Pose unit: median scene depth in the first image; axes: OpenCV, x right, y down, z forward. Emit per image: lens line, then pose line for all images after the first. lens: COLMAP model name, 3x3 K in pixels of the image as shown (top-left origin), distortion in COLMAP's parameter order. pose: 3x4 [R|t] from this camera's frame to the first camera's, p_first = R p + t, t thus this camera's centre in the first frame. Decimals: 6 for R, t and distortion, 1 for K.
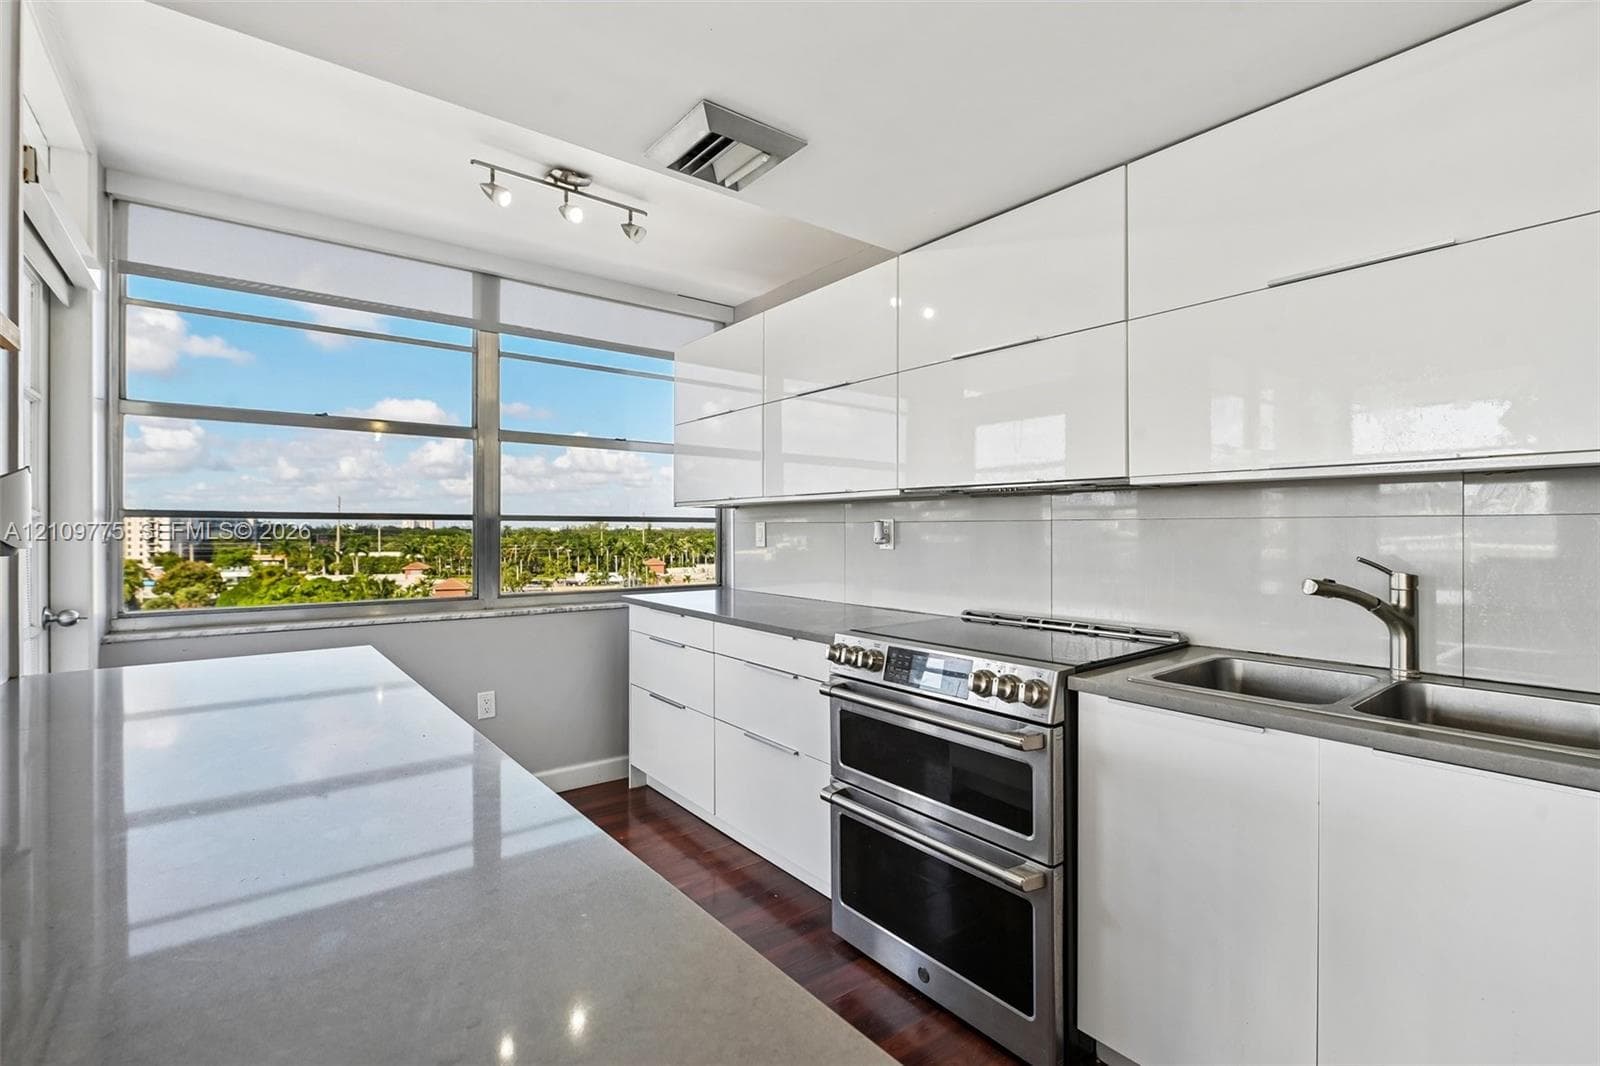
lens RADIAL K [[723.3, 0, 800.0], [0, 723.3, 533.0], [0, 0, 1]] dist [-0.003526, -0.000347]
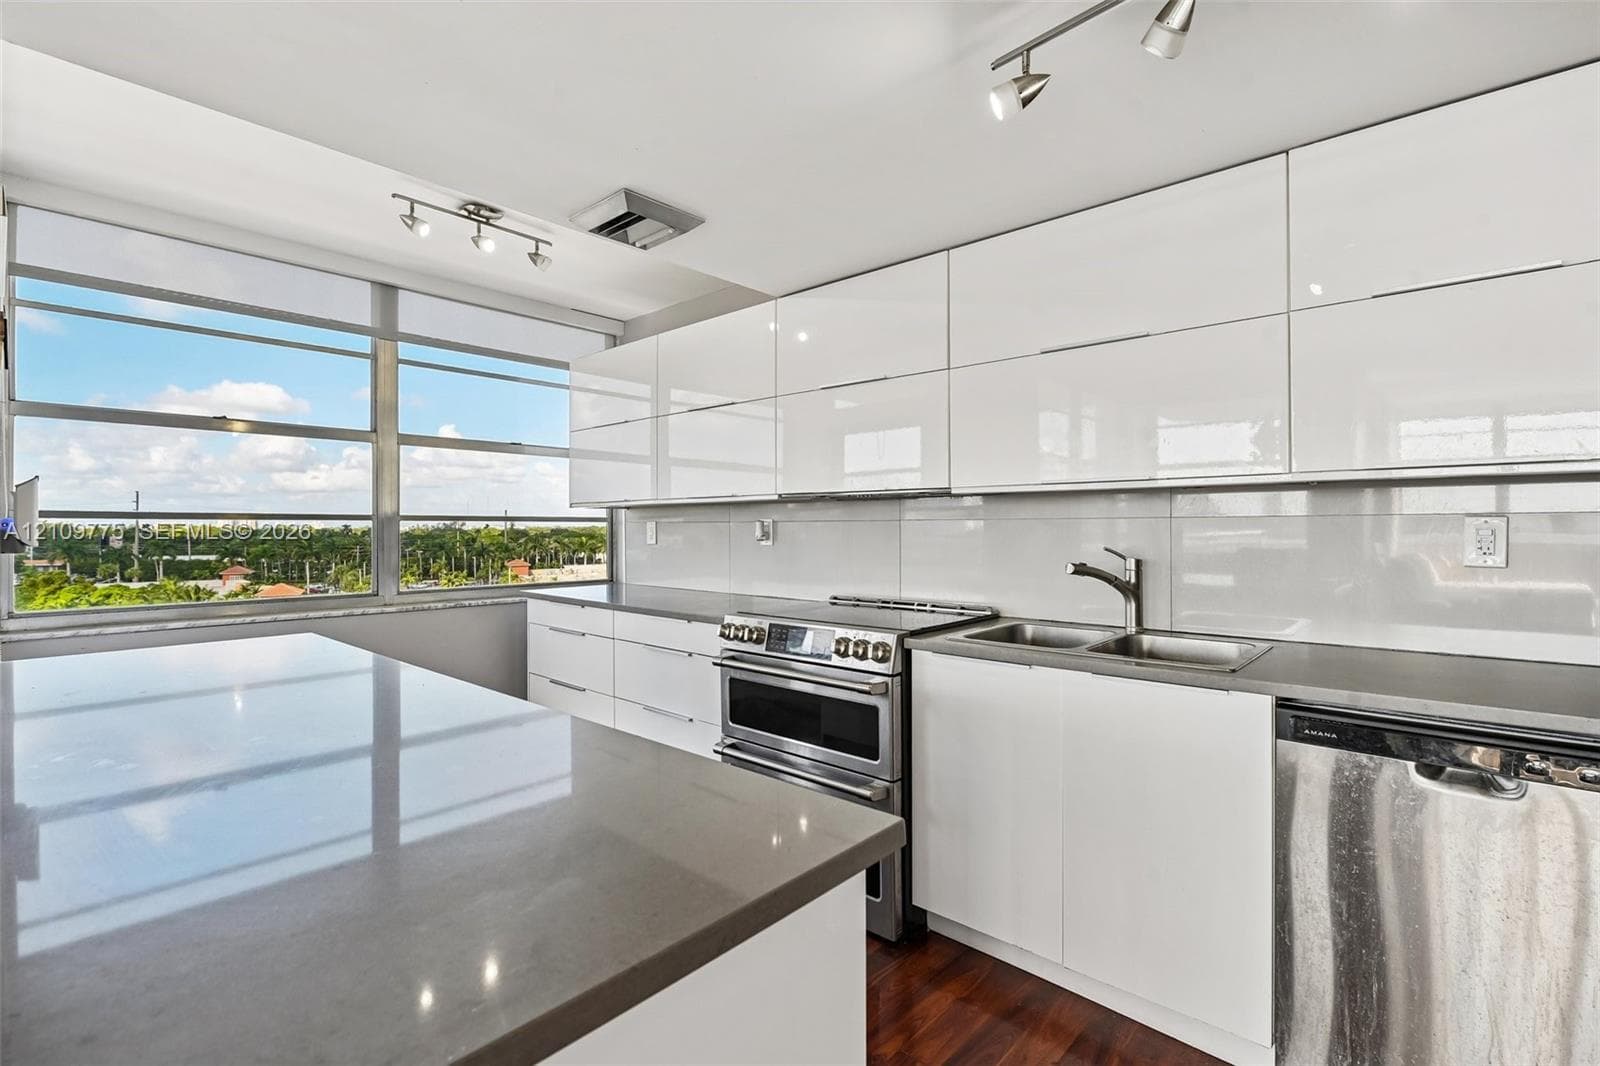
lens RADIAL K [[723.3, 0, 800.0], [0, 723.3, 533.0], [0, 0, 1]] dist [-0.003526, -0.000347]
pose [[0.985904, -0.002977, 0.167287, -0.026130], [0.002773, 0.999995, 0.001455, 0.001525], [-0.167290, -0.000971, 0.985907, -0.183451]]
